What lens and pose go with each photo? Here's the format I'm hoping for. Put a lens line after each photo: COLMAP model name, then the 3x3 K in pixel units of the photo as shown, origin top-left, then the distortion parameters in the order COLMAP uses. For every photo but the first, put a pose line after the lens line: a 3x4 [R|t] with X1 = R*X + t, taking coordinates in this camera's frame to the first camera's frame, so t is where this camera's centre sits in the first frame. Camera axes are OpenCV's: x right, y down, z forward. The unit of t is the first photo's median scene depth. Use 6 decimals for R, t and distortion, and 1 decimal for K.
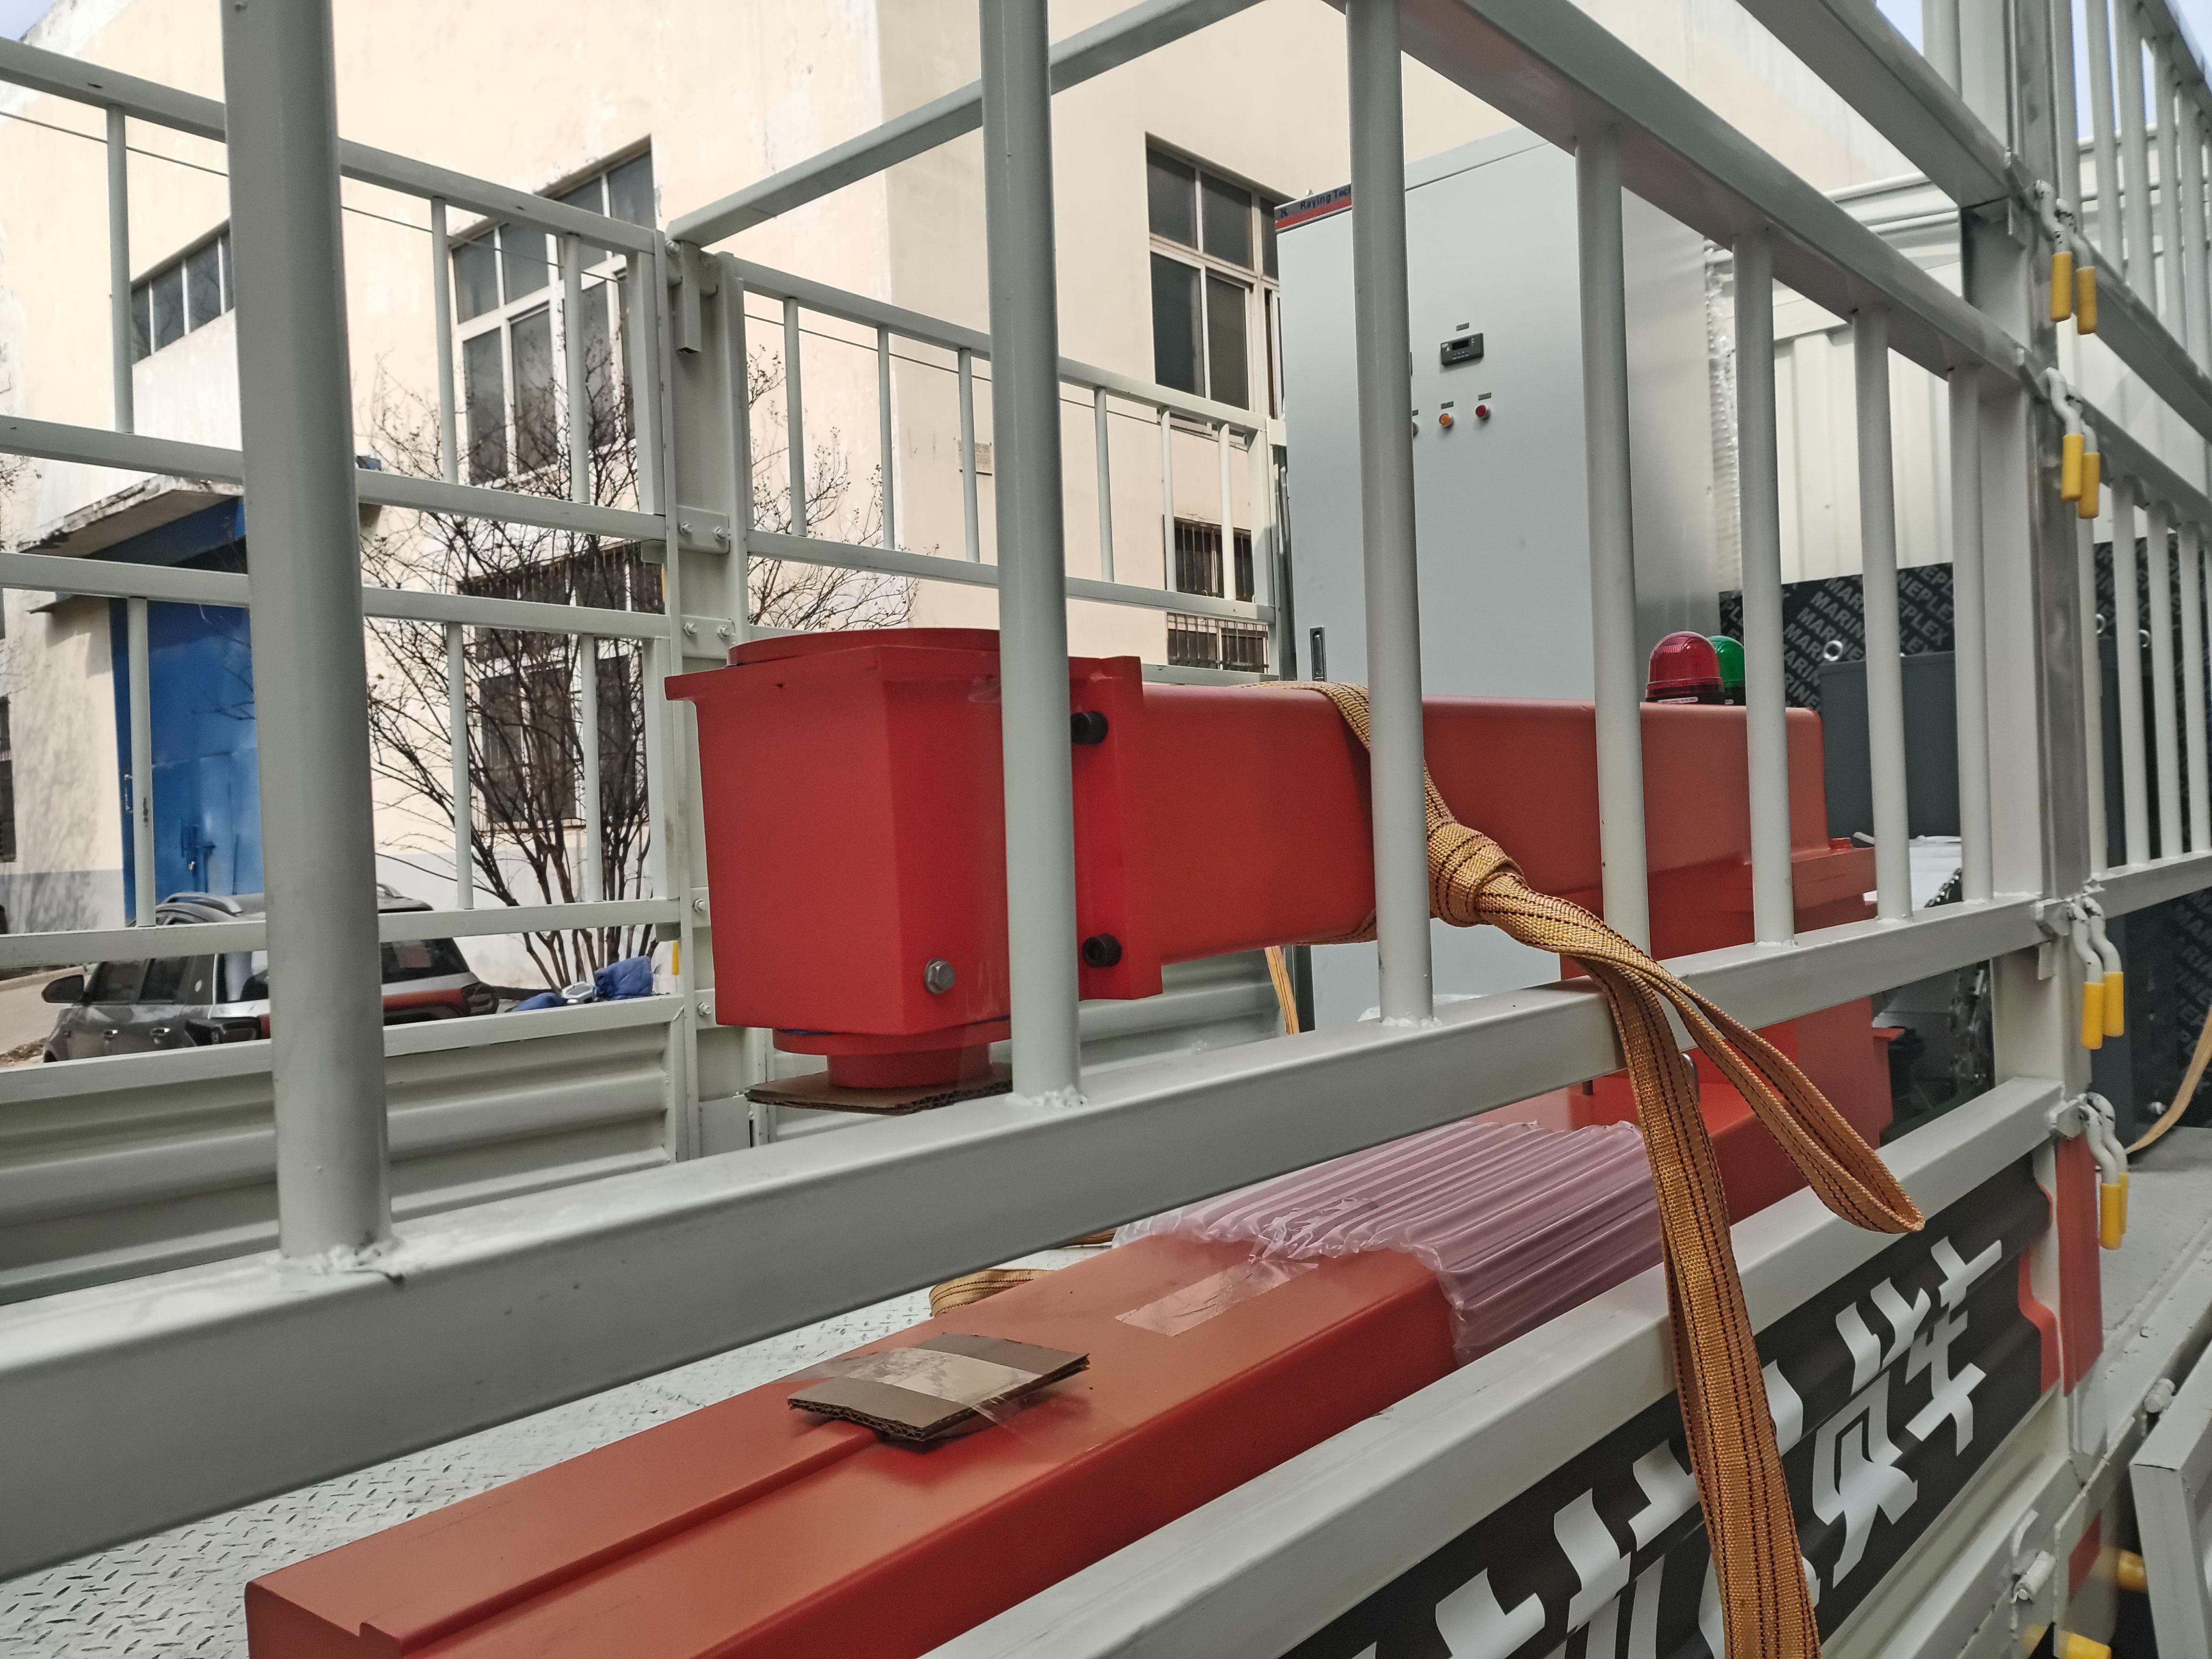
lens RADIAL K [[1688.2, 0, 1106.0], [0, 1688.2, 829.5], [0, 0, 1]] dist [0.004238, -0.000551]
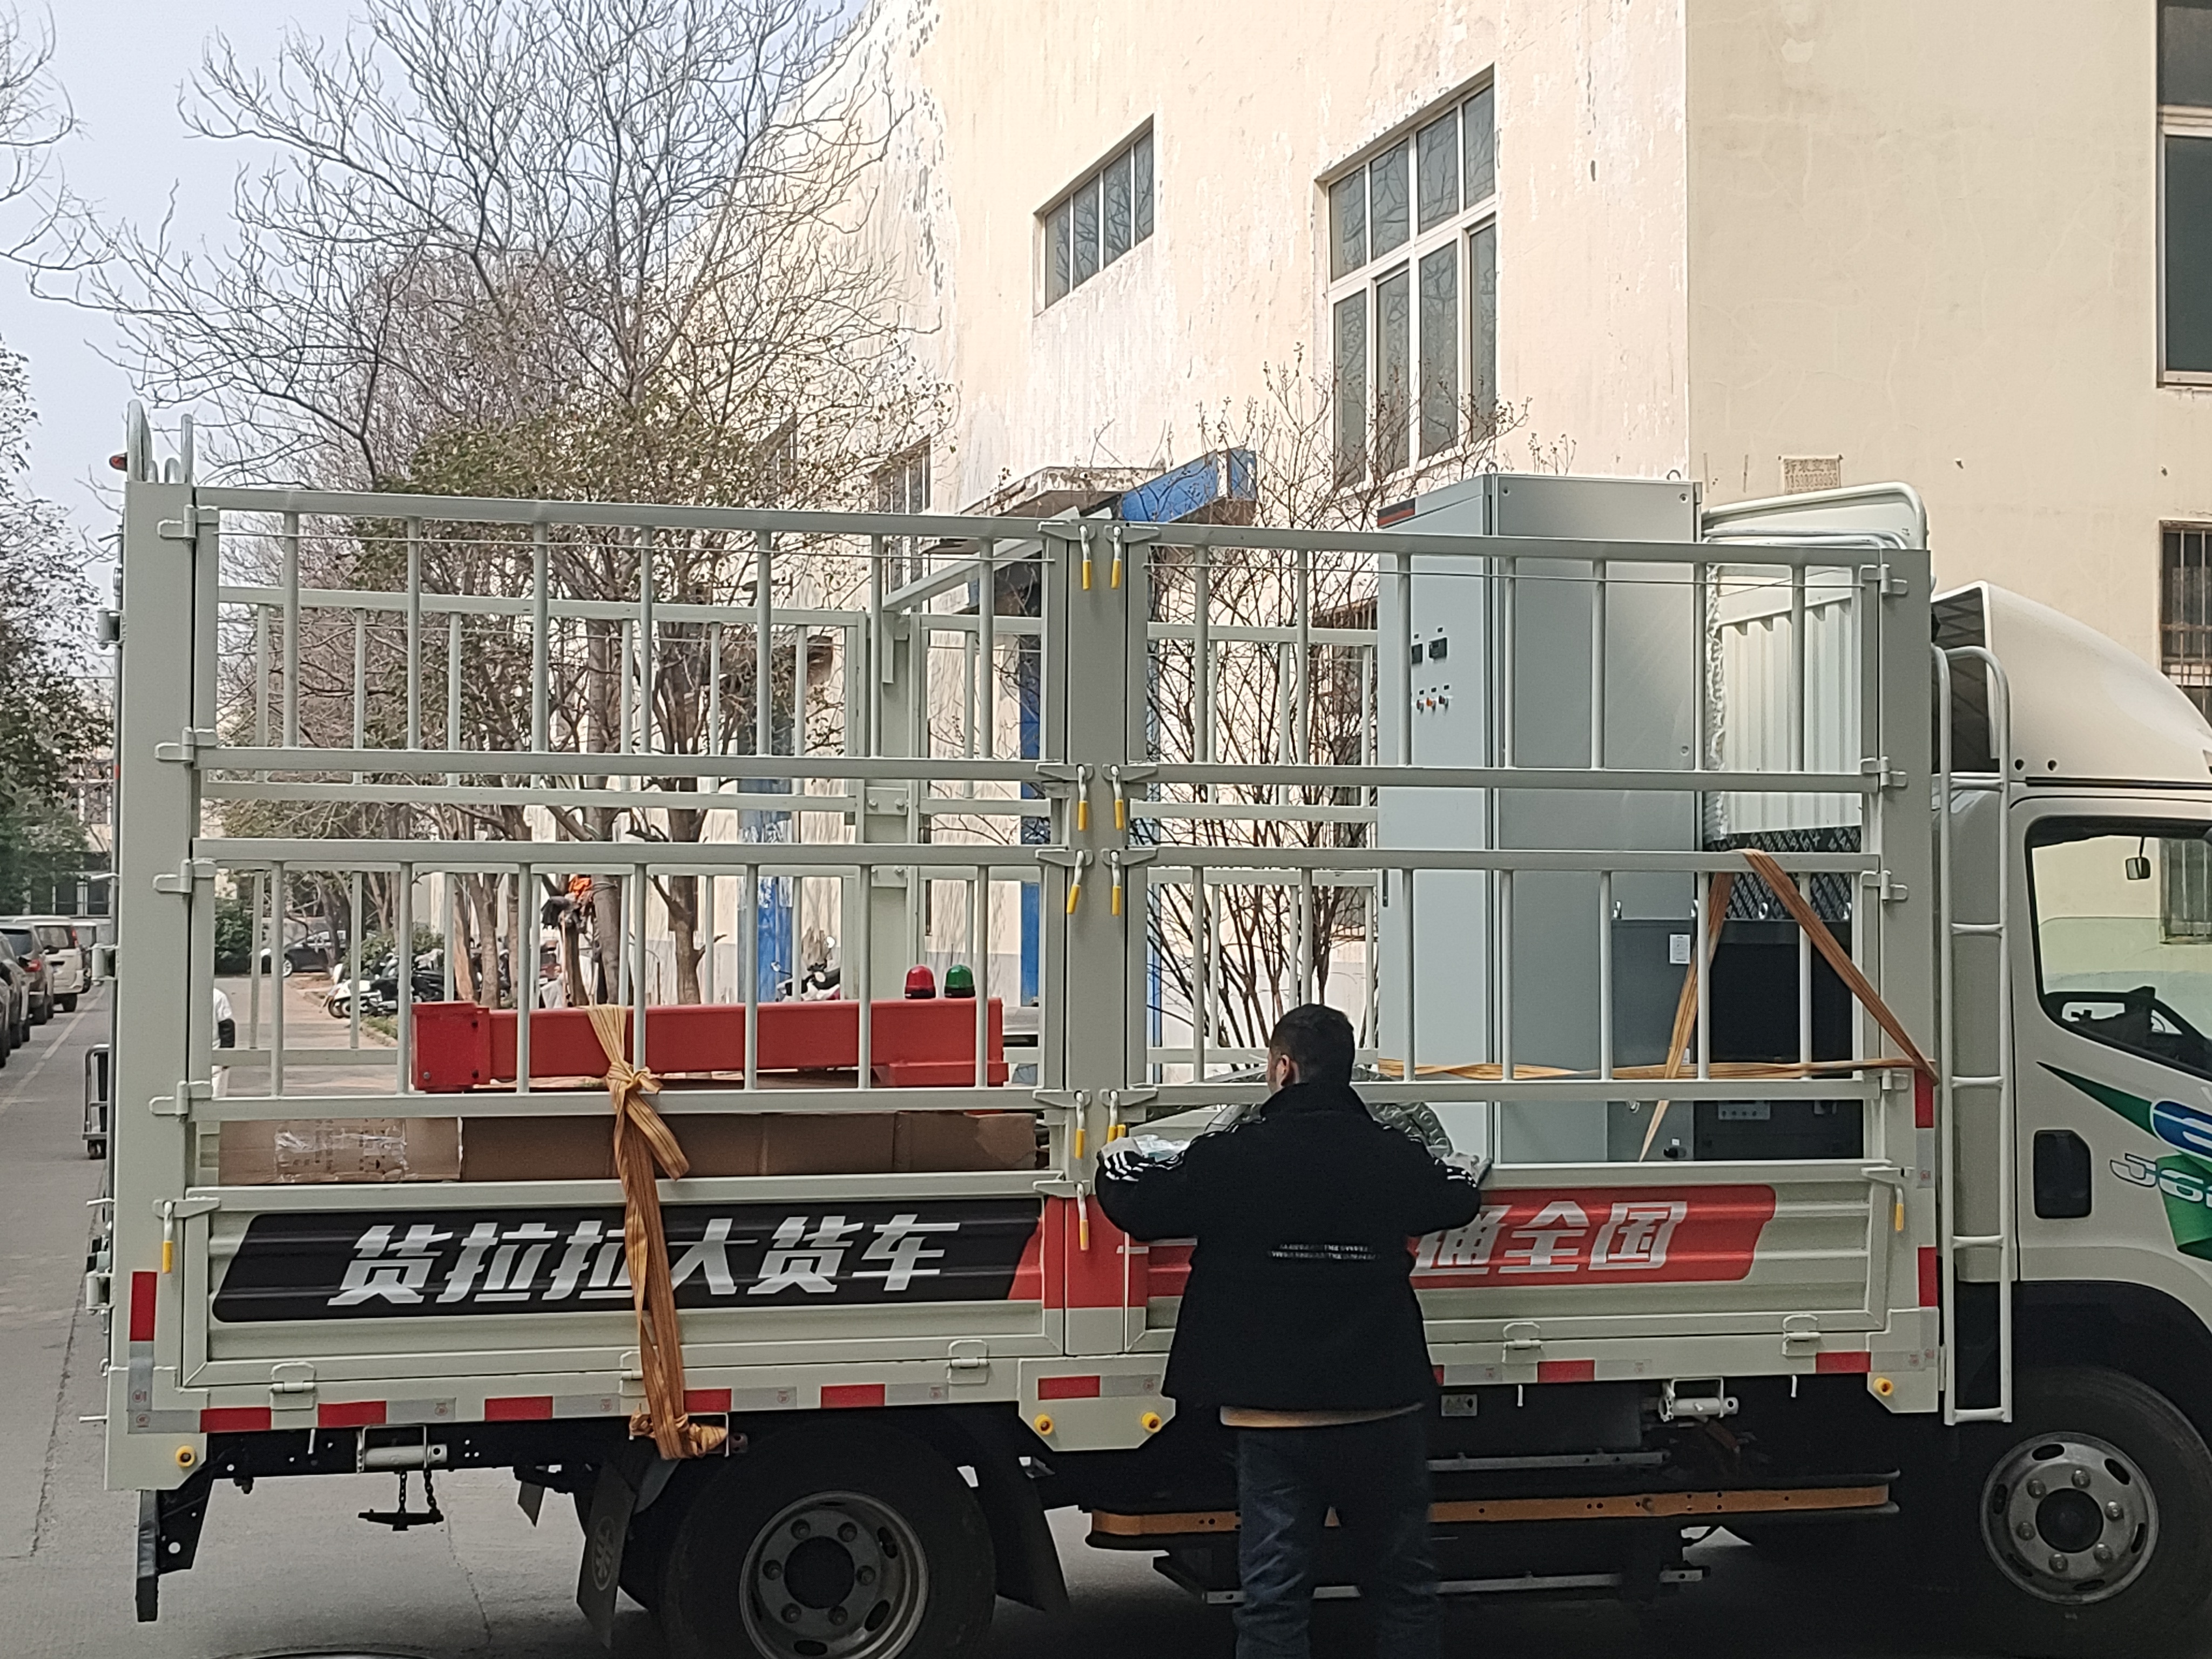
lens RADIAL K [[3315.5, 0, 1106.0], [0, 3315.5, 829.5], [0, 0, 1]] dist [0.011549, 0.038262]
pose [[0.826869, 0.027562, -0.561719, 0.440589], [-0.030288, 0.999531, 0.004459, -0.048392], [0.561579, 0.013326, 0.827316, -0.369850]]
